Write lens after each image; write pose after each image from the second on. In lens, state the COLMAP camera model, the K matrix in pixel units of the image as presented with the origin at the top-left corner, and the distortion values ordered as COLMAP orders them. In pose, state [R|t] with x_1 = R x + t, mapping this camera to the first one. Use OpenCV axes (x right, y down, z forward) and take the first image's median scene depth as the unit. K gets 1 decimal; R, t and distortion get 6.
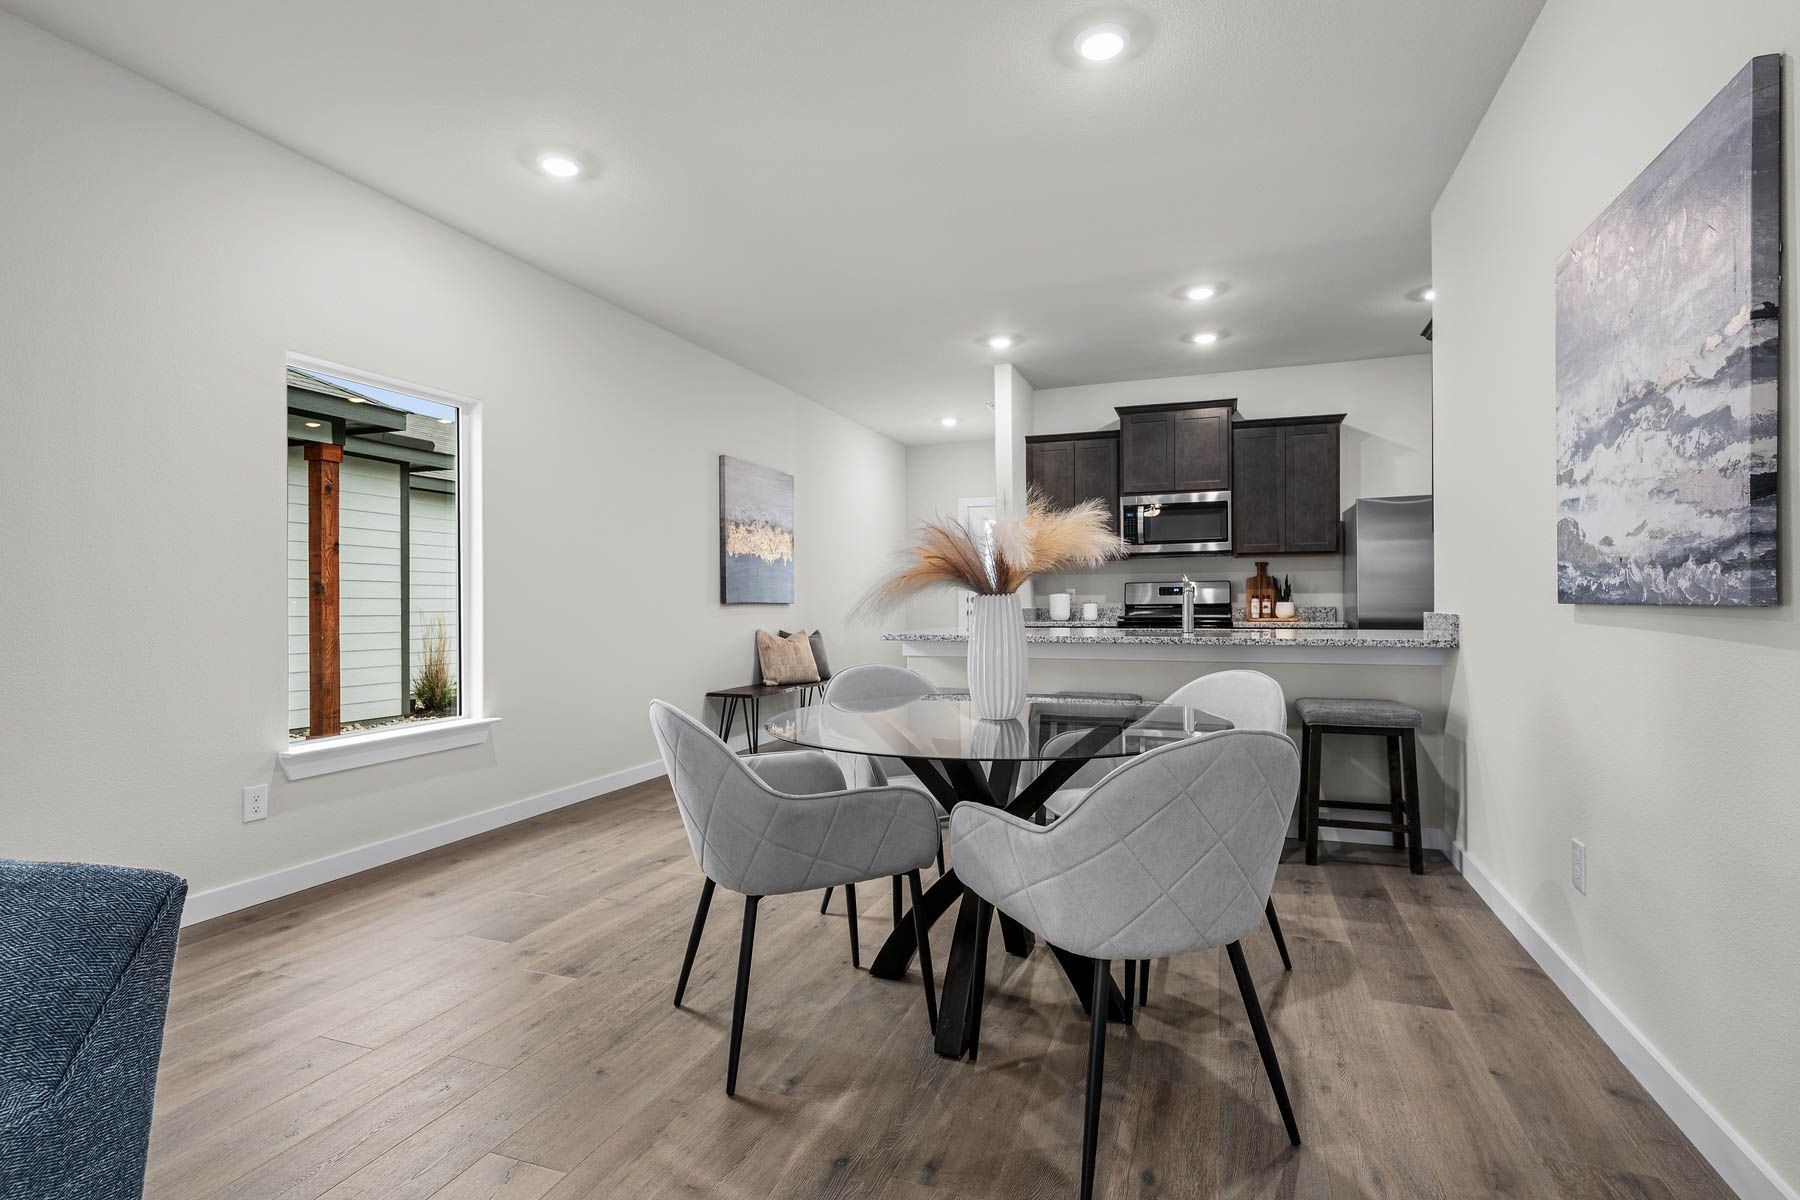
lens RADIAL K [[861.1, 0, 924.4], [0, 861.1, 601.7], [0, 0, 1]] dist [0.001607, 0.000113]
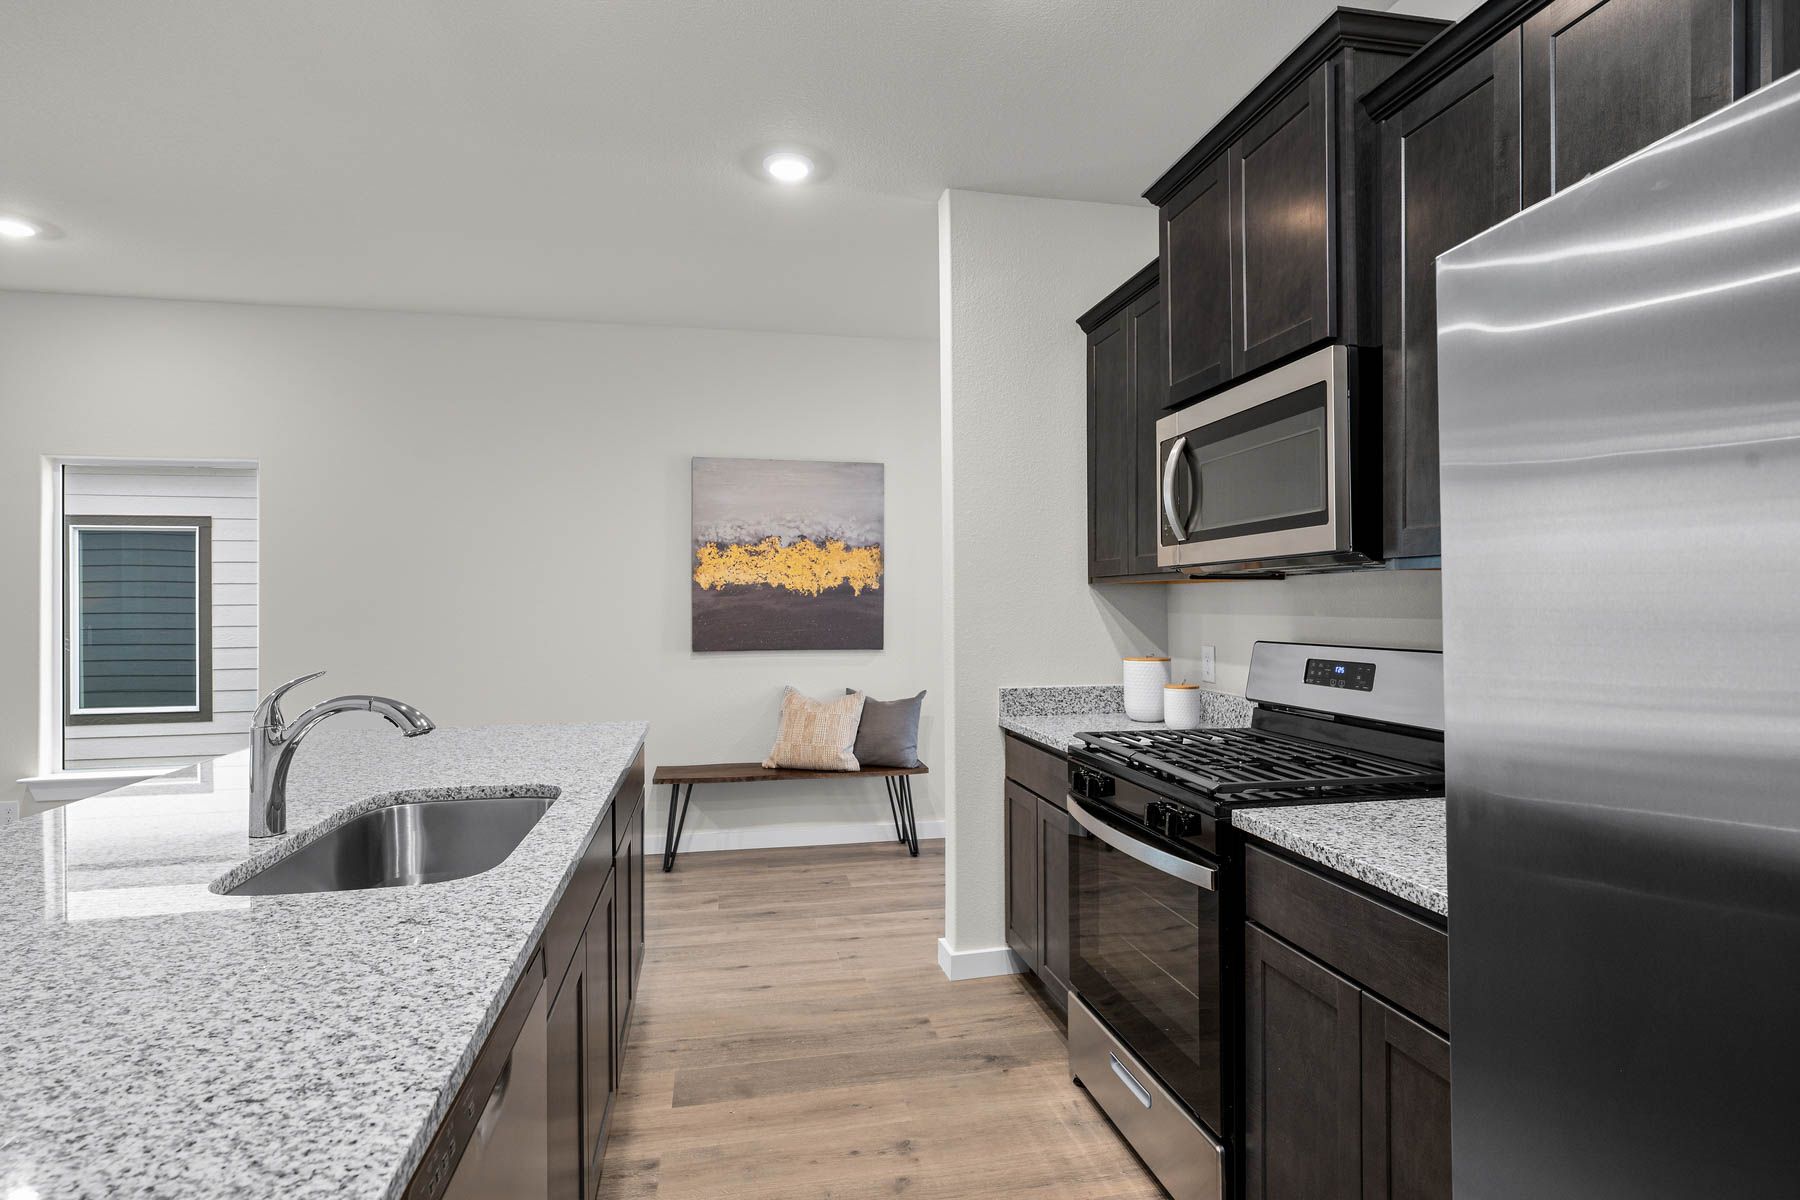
lens RADIAL K [[902.5, 0, 900.9], [0, 902.5, 613.5], [0, 0, 1]] dist [-0.000377, 0.000048]
pose [[0.514860, 0.014138, -0.857157, 0.537995], [-0.002608, 0.999885, 0.014926, -0.043020], [0.857270, -0.005449, 0.514838, 0.727375]]
